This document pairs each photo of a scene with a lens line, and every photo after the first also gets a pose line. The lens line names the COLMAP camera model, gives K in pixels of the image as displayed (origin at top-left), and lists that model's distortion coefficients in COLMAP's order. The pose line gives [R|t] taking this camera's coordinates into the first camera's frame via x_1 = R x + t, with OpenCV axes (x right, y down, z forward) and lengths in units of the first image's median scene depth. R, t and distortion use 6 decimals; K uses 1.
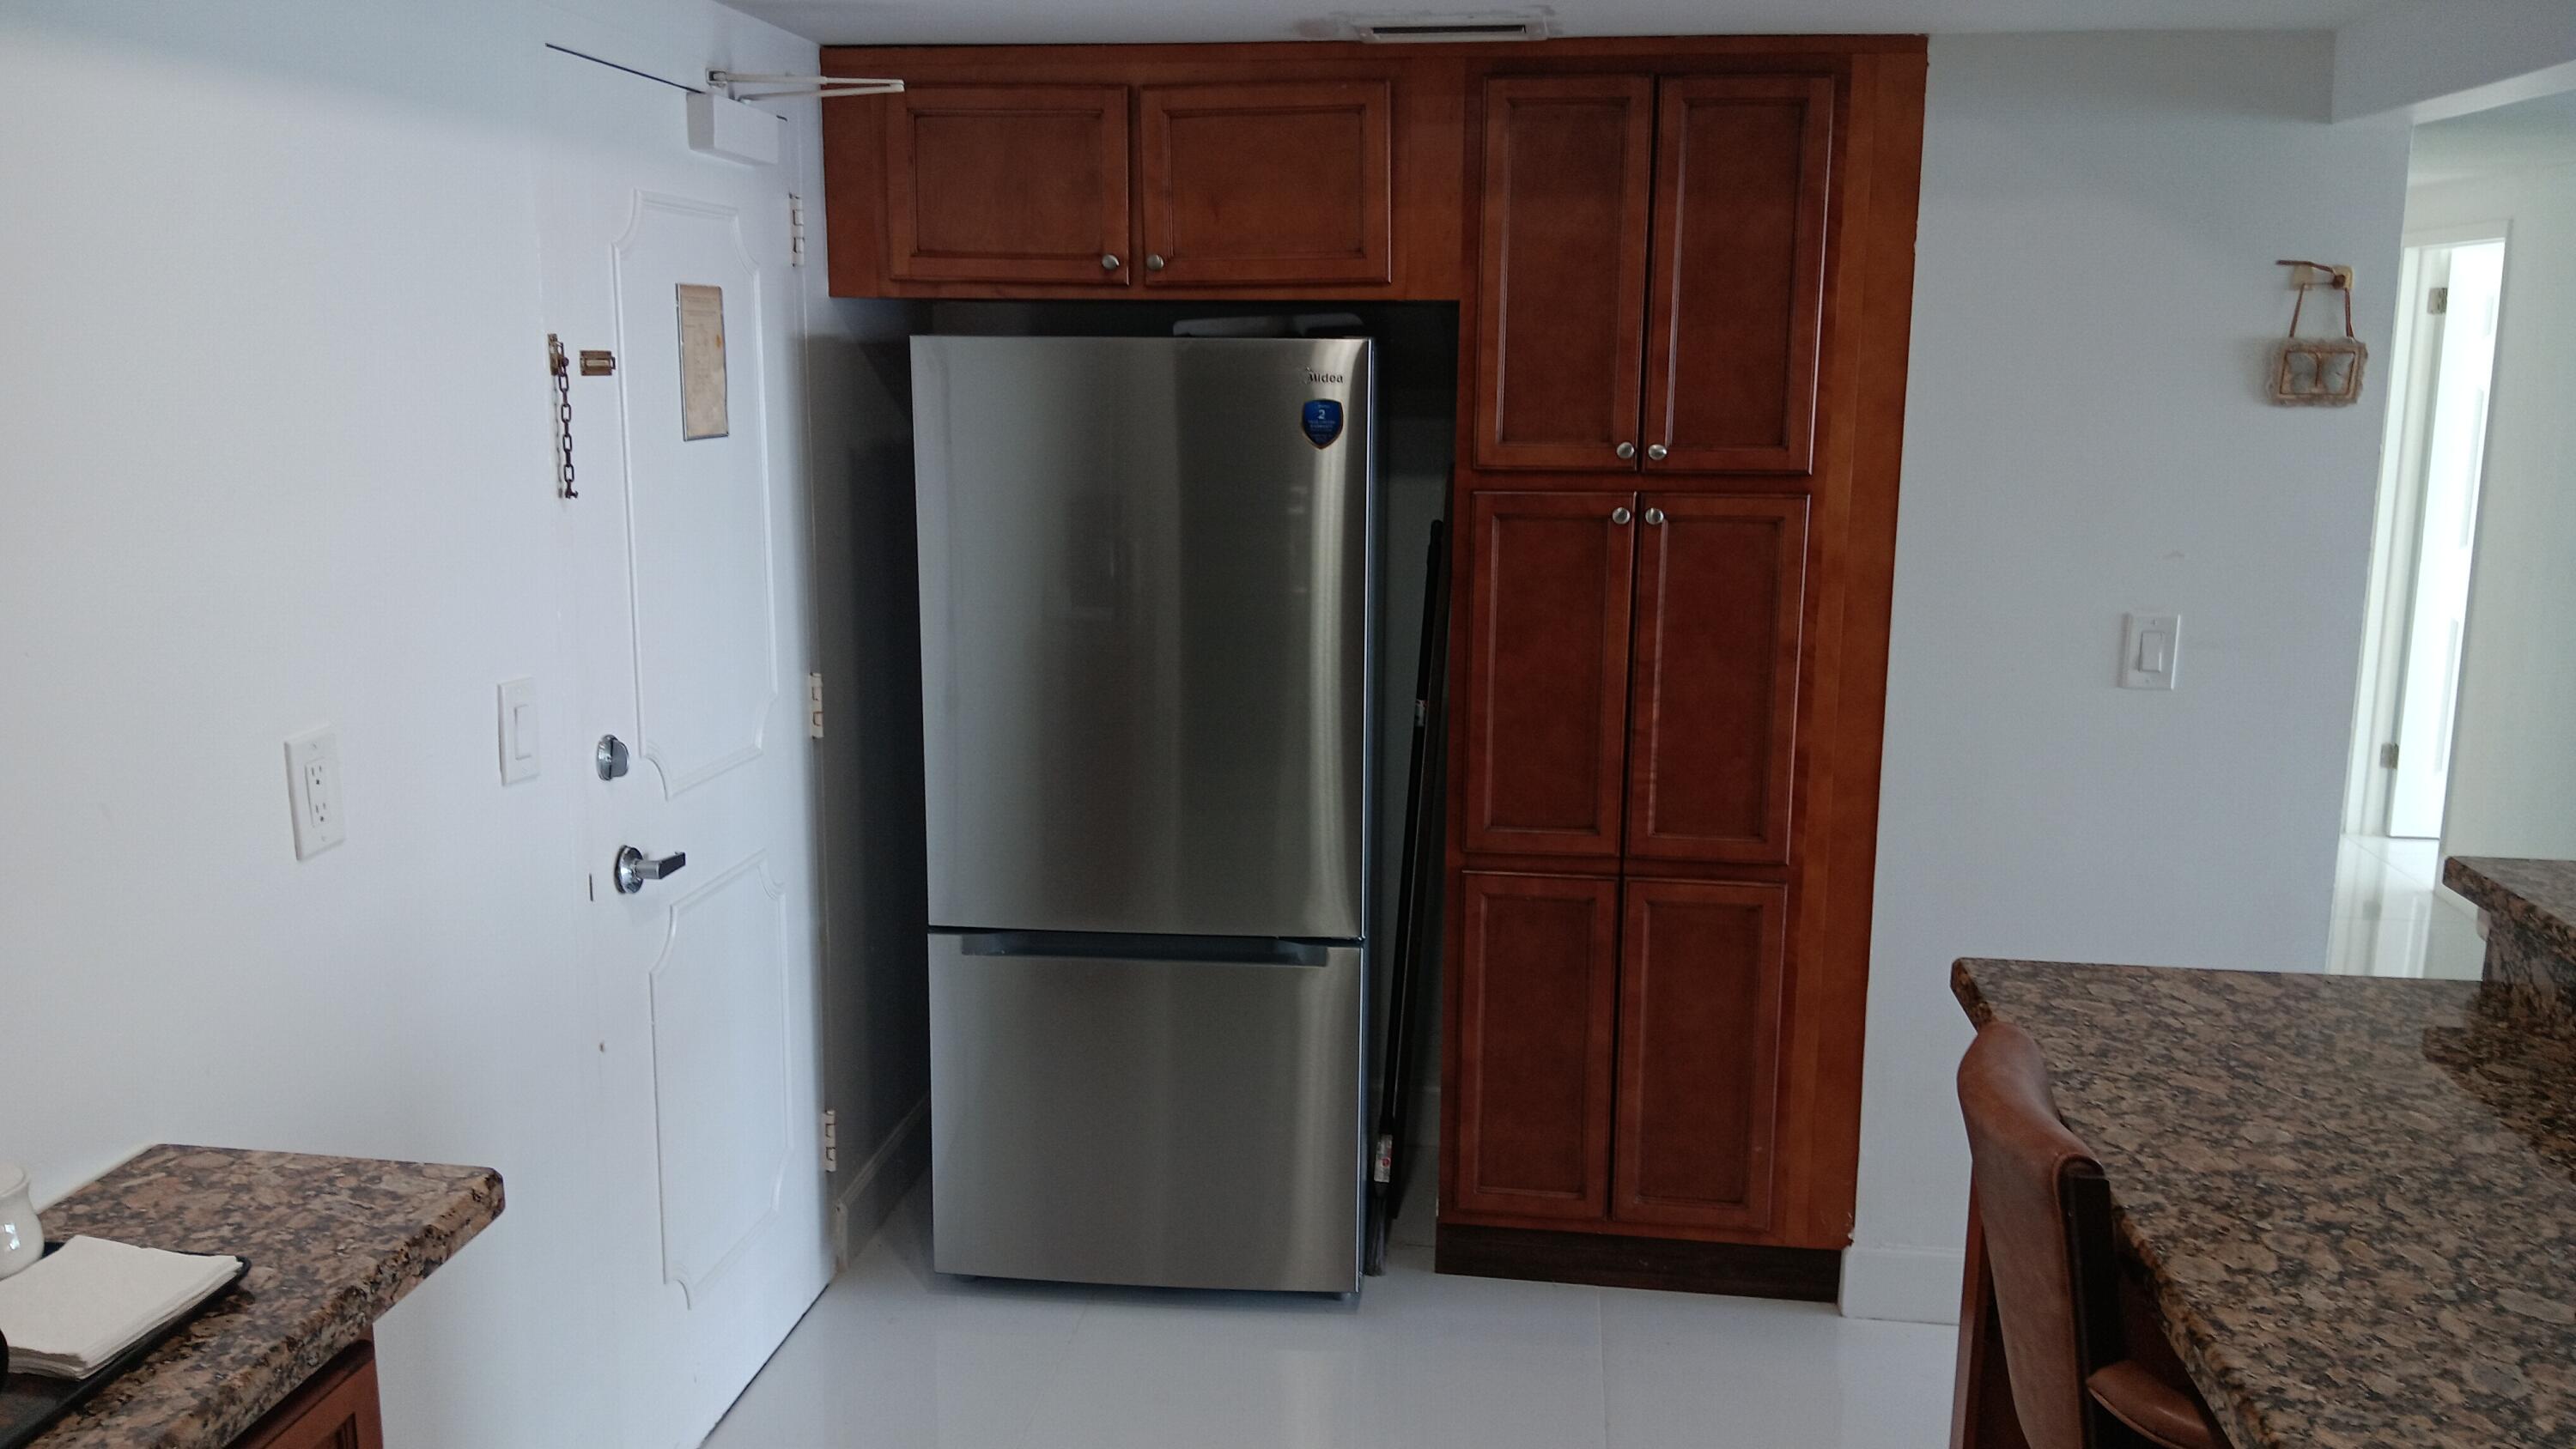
lens RADIAL K [[1980.8, 0, 1292.7], [0, 1980.8, 696.0], [0, 0, 1]] dist [0.082931, -0.156465]
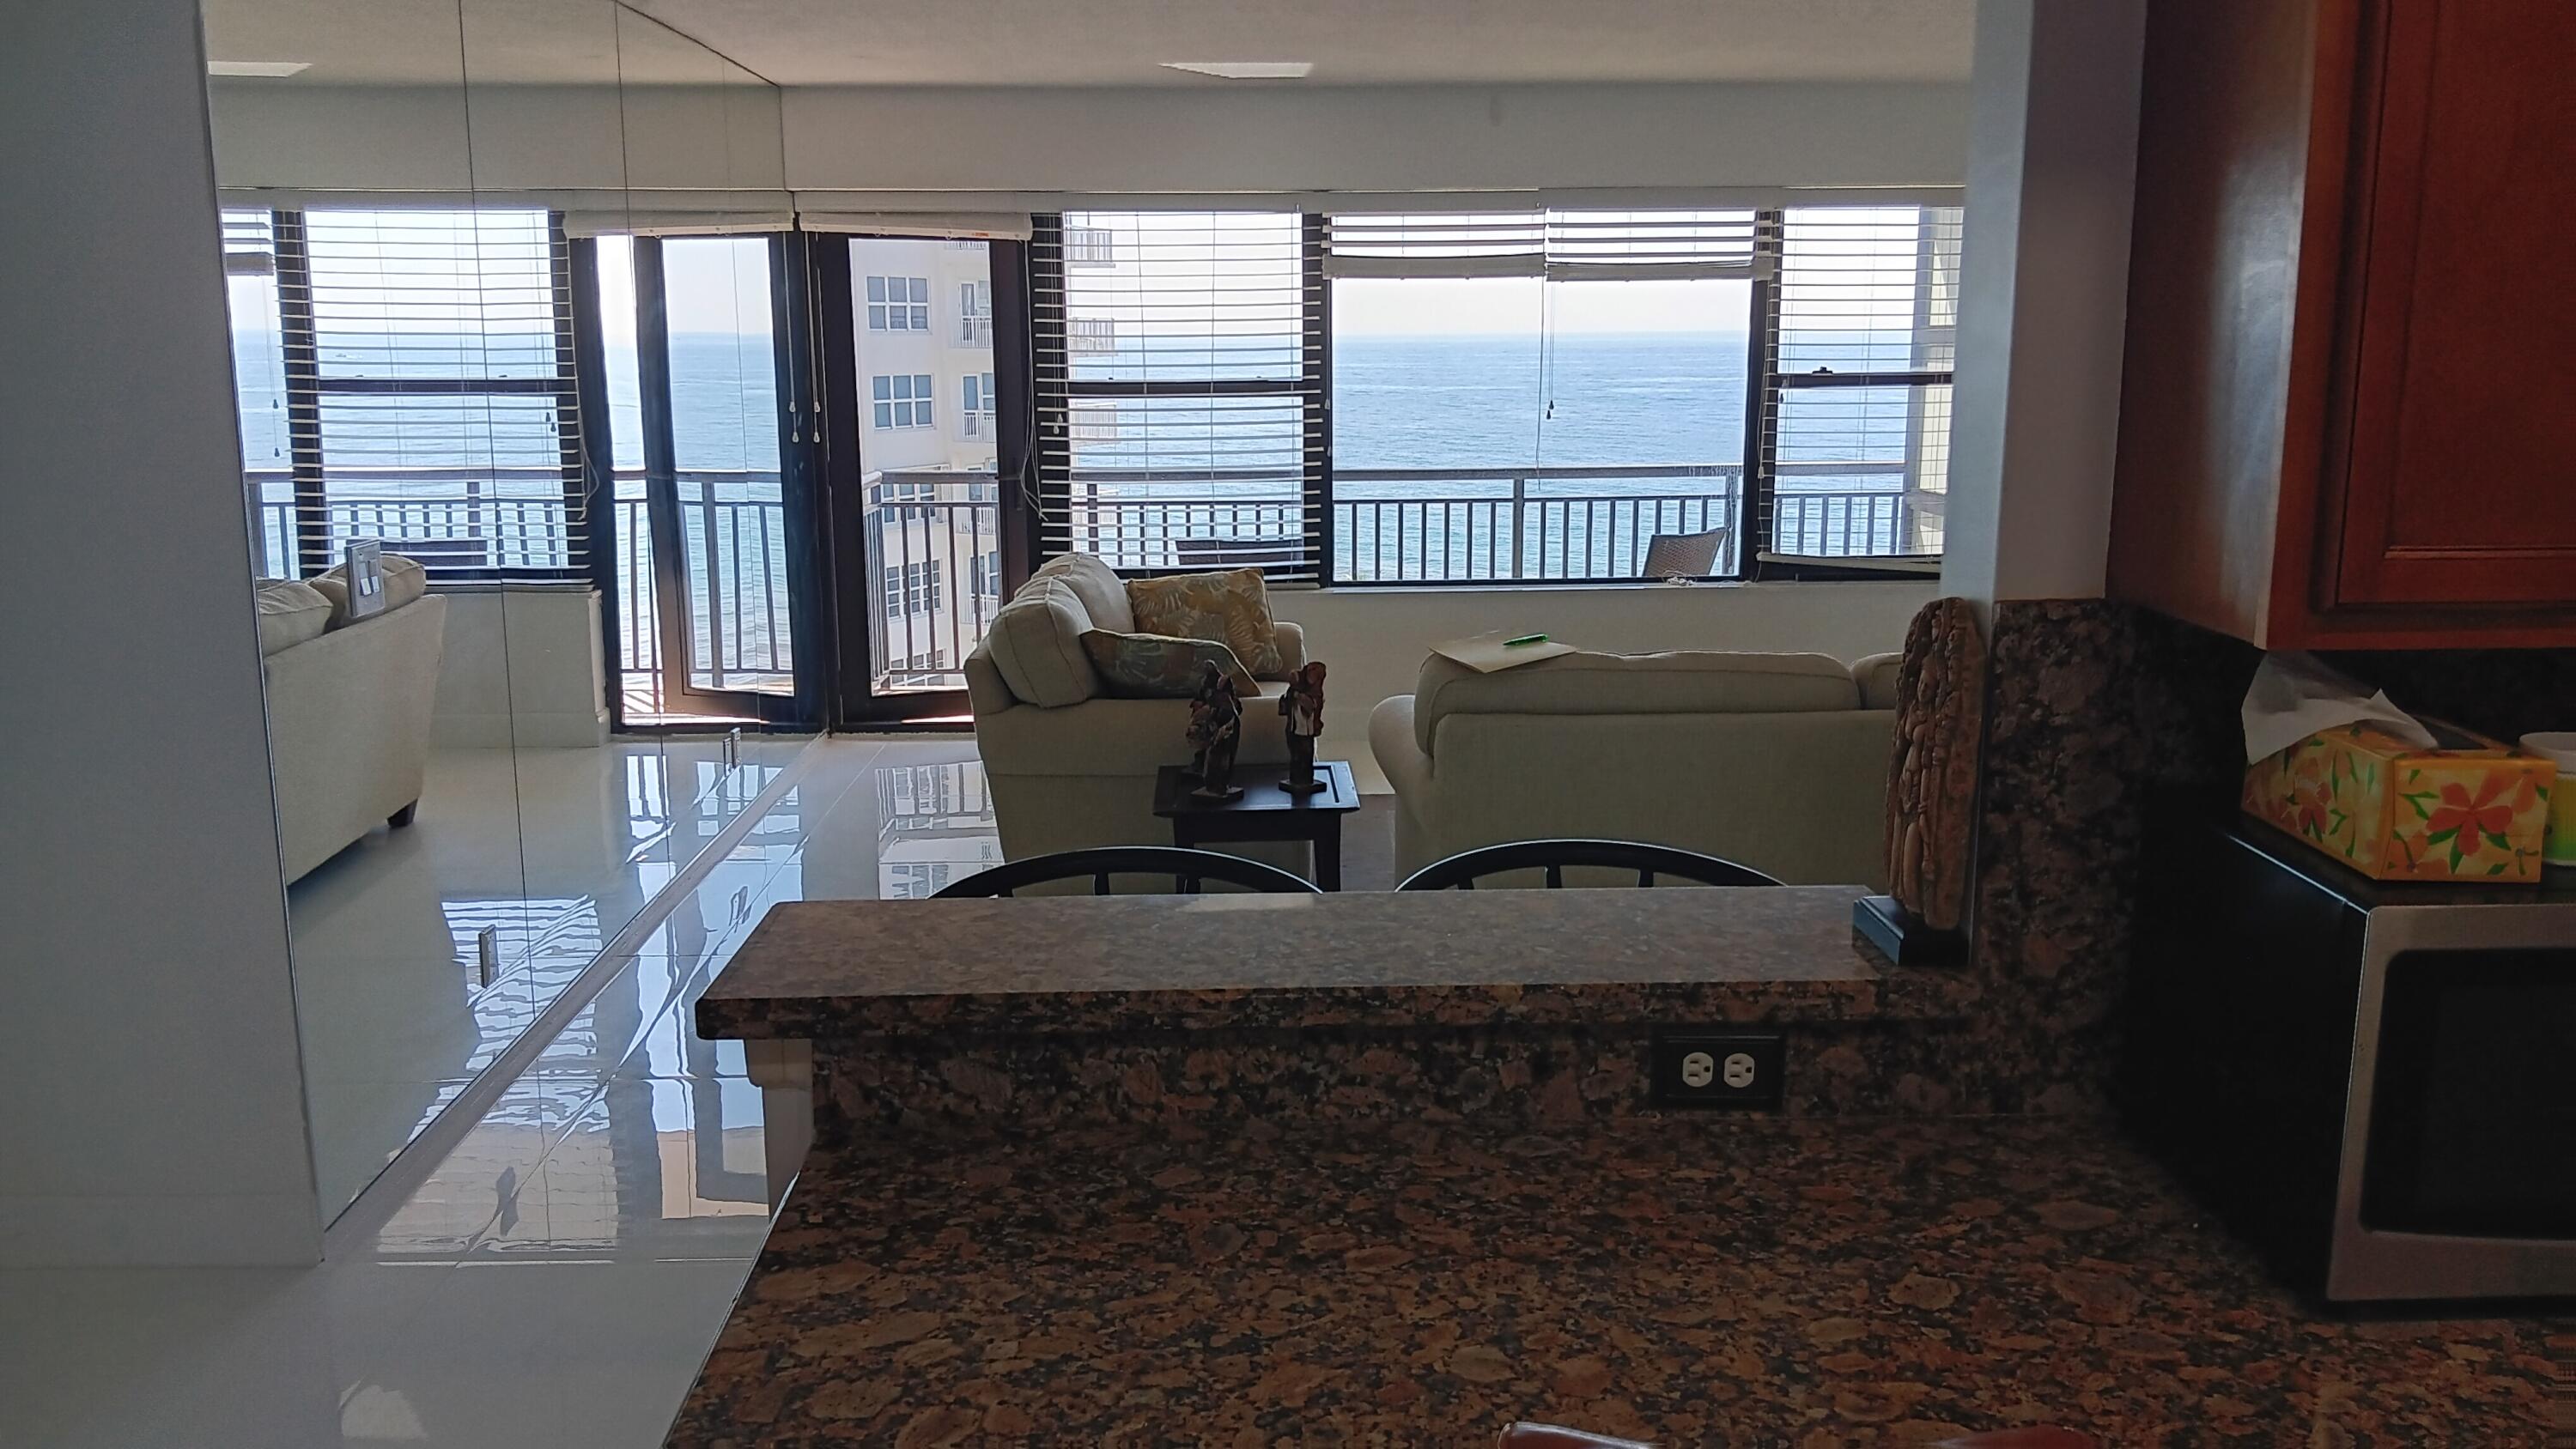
lens RADIAL K [[1980.8, 0, 1292.7], [0, 1980.8, 696.0], [0, 0, 1]] dist [0.082931, -0.156465]
pose [[-0.179295, -0.184124, 0.966412, -0.091222], [0.162578, 0.963278, 0.213690, -0.105698], [-0.970269, 0.195431, -0.142776, 0.666783]]
